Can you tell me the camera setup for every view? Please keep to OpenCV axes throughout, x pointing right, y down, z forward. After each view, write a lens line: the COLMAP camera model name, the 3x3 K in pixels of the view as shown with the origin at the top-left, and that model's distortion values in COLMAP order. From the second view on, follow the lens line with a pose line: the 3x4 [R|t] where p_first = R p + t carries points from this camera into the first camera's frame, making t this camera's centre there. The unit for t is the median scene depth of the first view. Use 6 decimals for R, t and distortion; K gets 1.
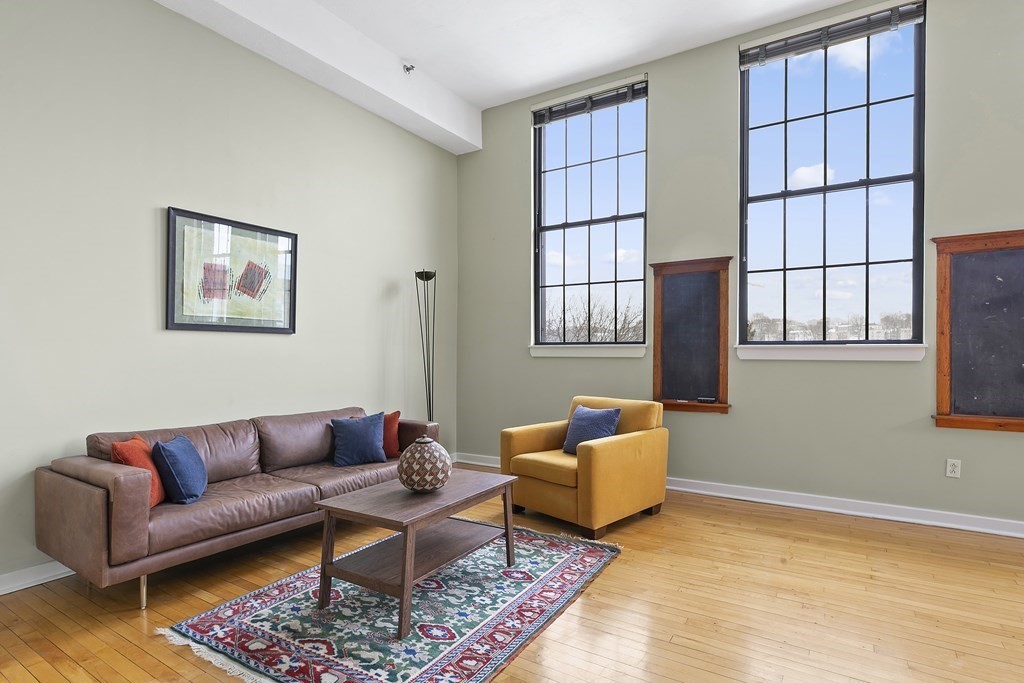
lens RADIAL K [[523.9, 0, 507.9], [0, 523.9, 357.5], [0, 0, 1]] dist [0.000557, 0.000432]
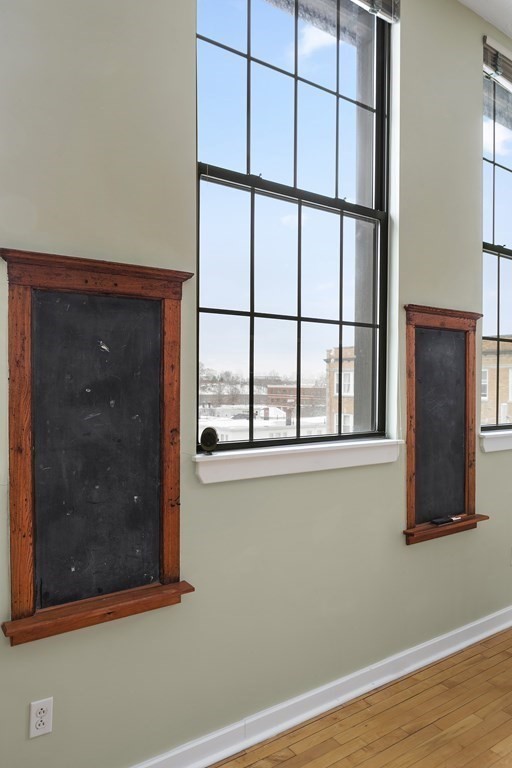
lens RADIAL K [[538.6, 0, 255.8], [0, 538.6, 384.1], [0, 0, 1]] dist [-0.020136, -0.003351]
pose [[0.454339, 0.005837, 0.890810, 0.489200], [0.012570, 0.999837, -0.012963, -0.098537], [-0.890740, 0.017088, 0.454192, 0.582307]]
